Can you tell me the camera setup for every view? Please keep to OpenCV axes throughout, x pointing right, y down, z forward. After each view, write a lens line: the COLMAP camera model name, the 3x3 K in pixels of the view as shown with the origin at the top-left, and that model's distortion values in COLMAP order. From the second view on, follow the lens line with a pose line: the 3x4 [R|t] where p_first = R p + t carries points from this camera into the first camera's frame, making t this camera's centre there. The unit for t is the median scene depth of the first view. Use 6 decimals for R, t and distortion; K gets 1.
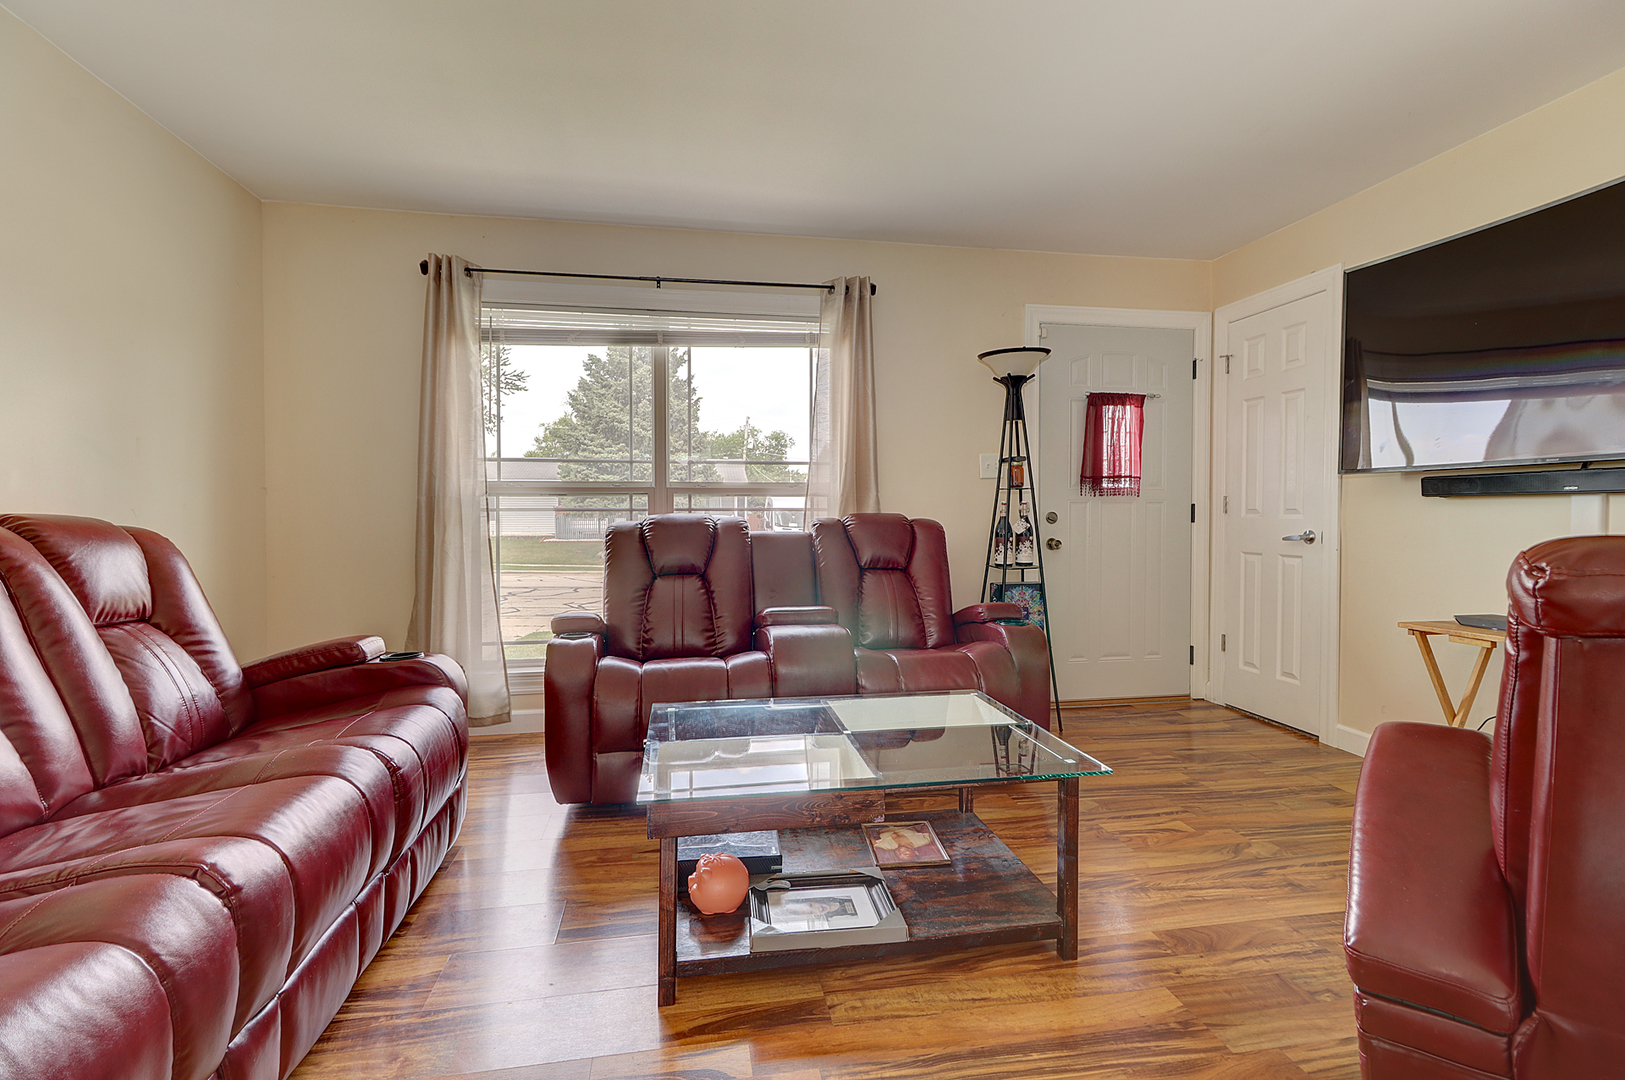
lens RADIAL K [[756.8, 0, 808.6], [0, 756.8, 526.4], [0, 0, 1]] dist [0.004308, 0.000549]
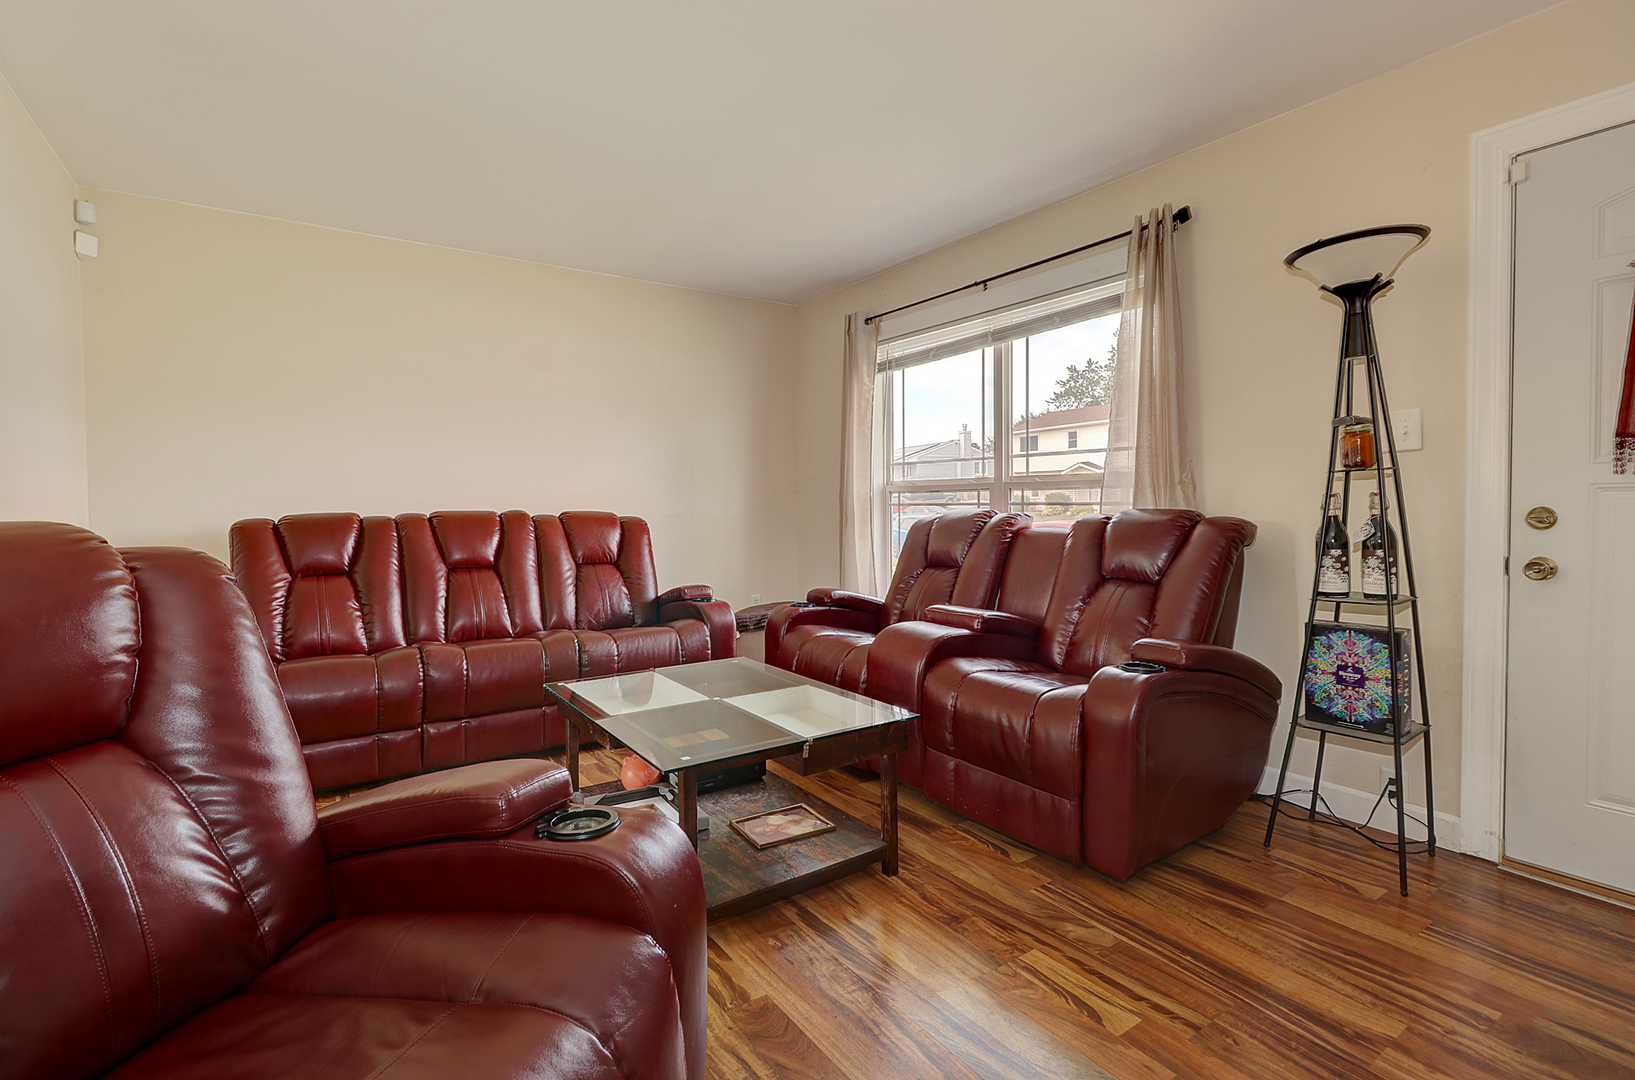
lens RADIAL K [[768.7, 0, 809.0], [0, 768.7, 511.8], [0, 0, 1]] dist [0.003471, -0.000300]
pose [[0.407366, 0.008181, -0.913228, 0.672696], [-0.007620, 0.999956, 0.005559, -0.016401], [0.913233, 0.004695, 0.407411, 0.355786]]
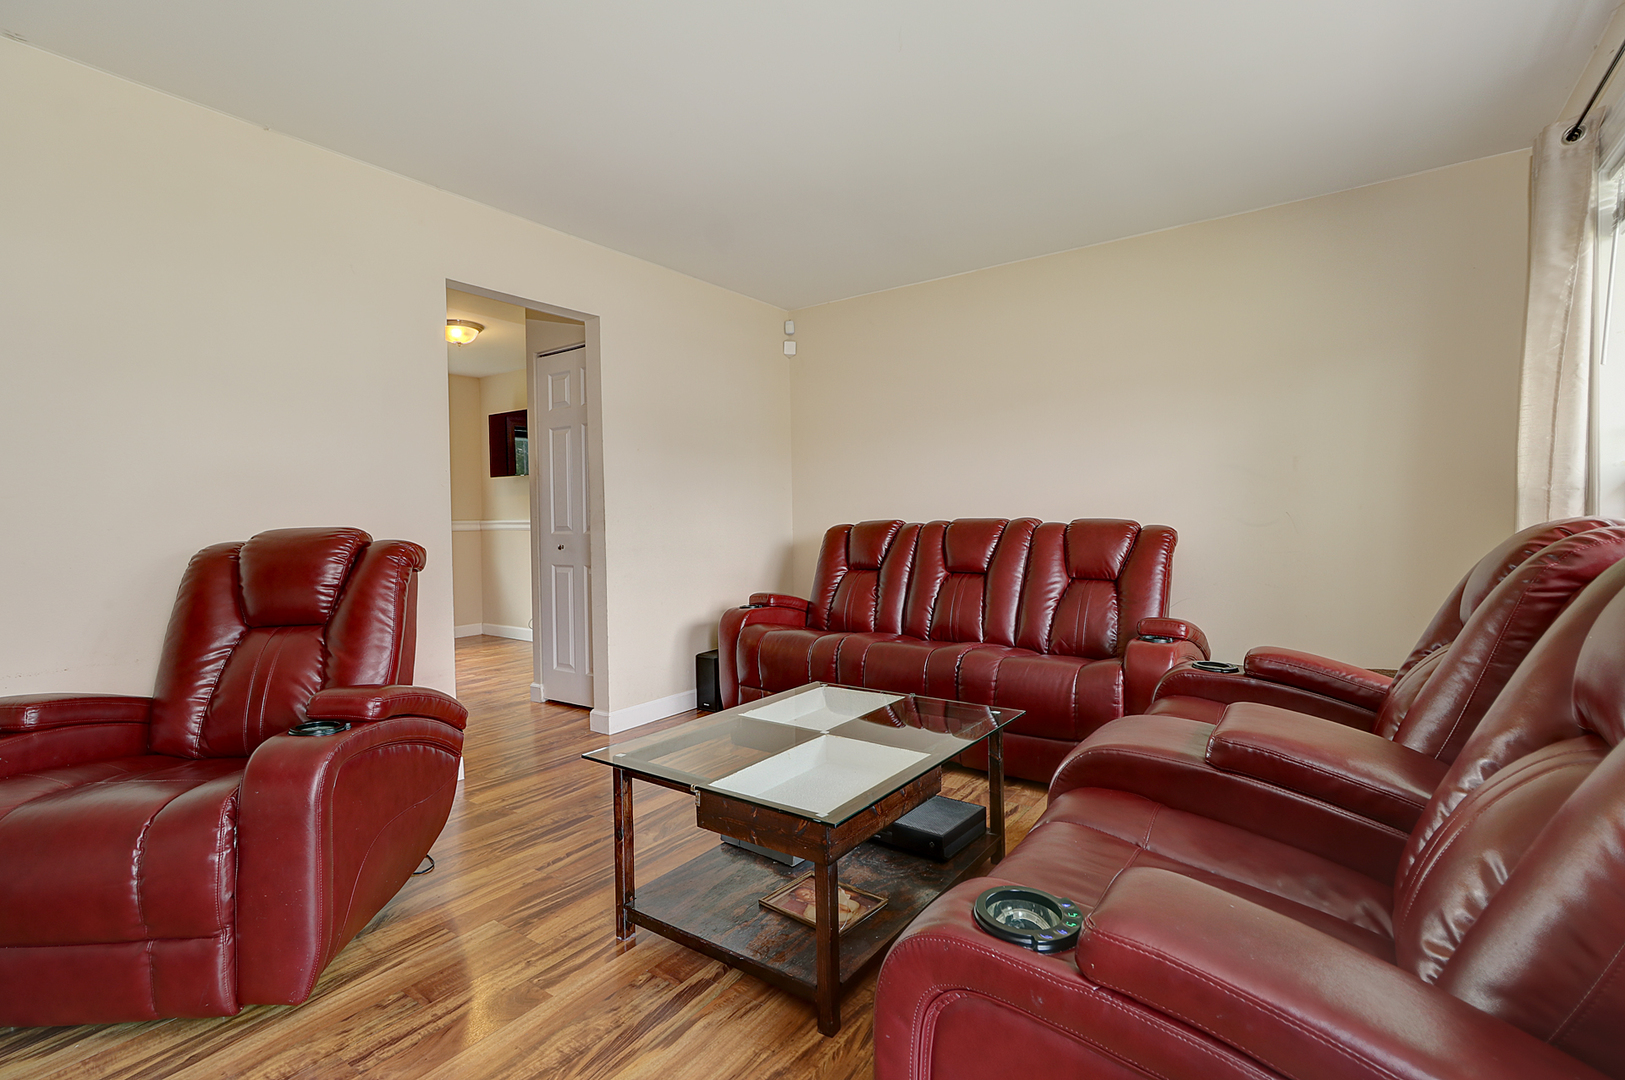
lens RADIAL K [[756.8, 0, 808.6], [0, 756.8, 526.4], [0, 0, 1]] dist [0.004308, 0.000549]
pose [[-0.723974, 0.018968, -0.689567, 0.441980], [0.003847, 0.999717, 0.023460, -0.023405], [0.689817, 0.014331, -0.723842, 0.971604]]
